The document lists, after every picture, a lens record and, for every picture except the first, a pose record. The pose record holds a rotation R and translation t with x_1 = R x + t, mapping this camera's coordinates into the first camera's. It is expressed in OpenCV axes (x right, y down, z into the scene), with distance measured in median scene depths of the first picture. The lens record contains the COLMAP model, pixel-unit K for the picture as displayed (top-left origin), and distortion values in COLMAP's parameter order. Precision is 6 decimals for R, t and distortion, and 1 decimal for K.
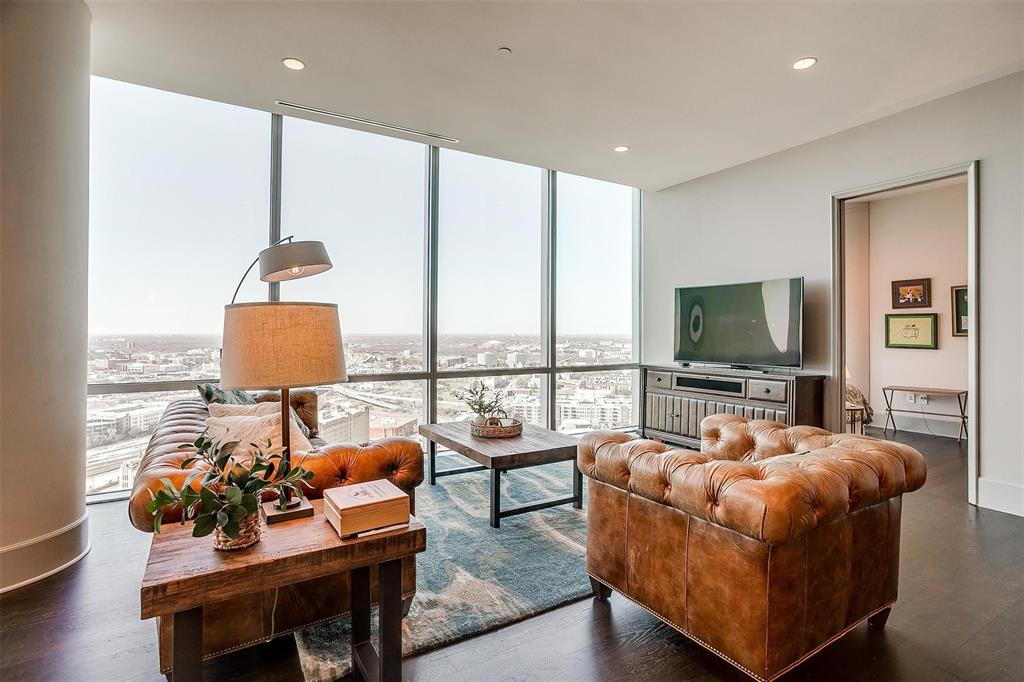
lens RADIAL K [[501.4, 0, 518.7], [0, 501.4, 327.5], [0, 0, 1]] dist [-0.053876, 0.034112]
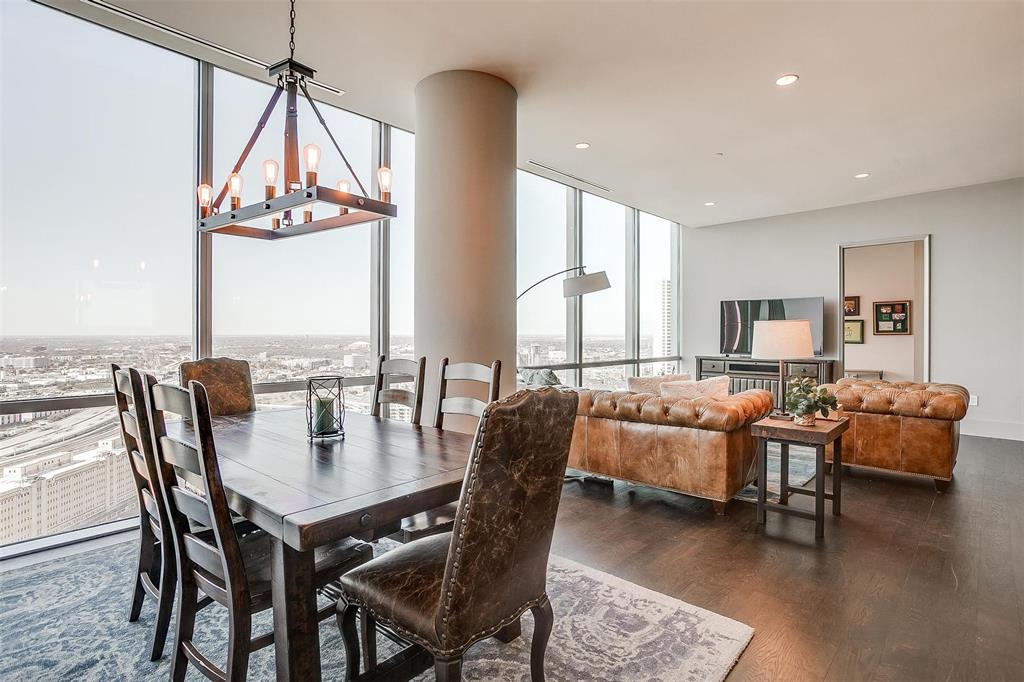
lens RADIAL K [[508.3, 0, 513.5], [0, 508.3, 333.0], [0, 0, 1]] dist [-0.045360, 0.025921]
pose [[0.967924, -0.002280, 0.251233, -0.564582], [-0.000349, 0.999946, 0.010419, -0.003745], [-0.251243, -0.010172, 0.967871, -0.210504]]
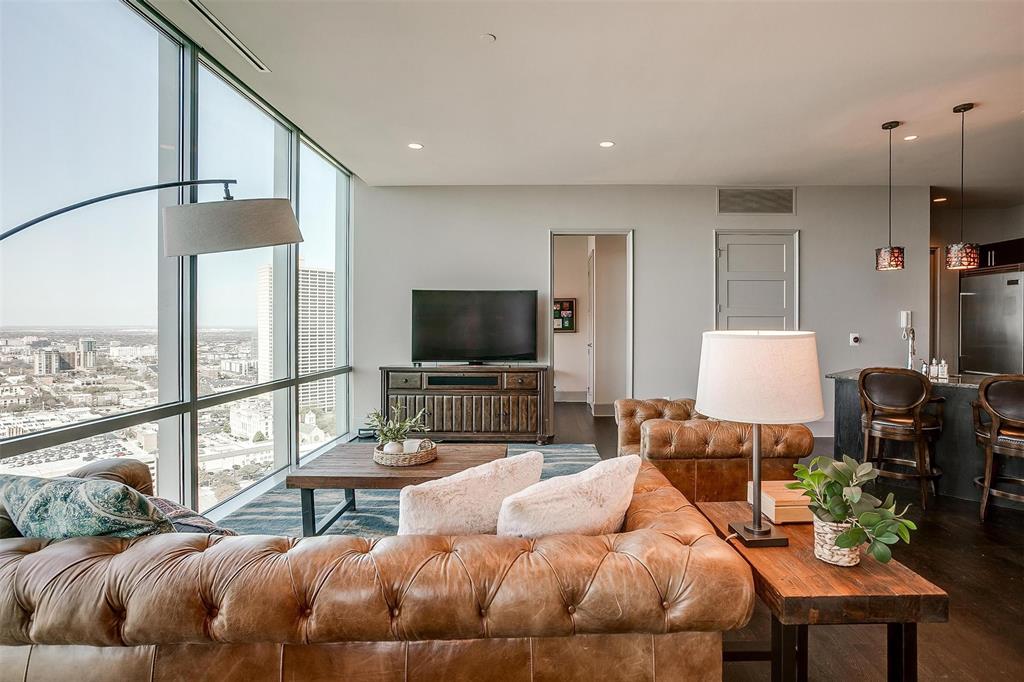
lens RADIAL K [[512.5, 0, 538.8], [0, 512.5, 329.0], [0, 0, 1]] dist [-0.049368, 0.022966]
pose [[0.513032, -0.008530, 0.858327, -0.419195], [-0.010509, 0.999813, 0.016217, -0.016763], [-0.858305, -0.017340, 0.512847, 0.227850]]
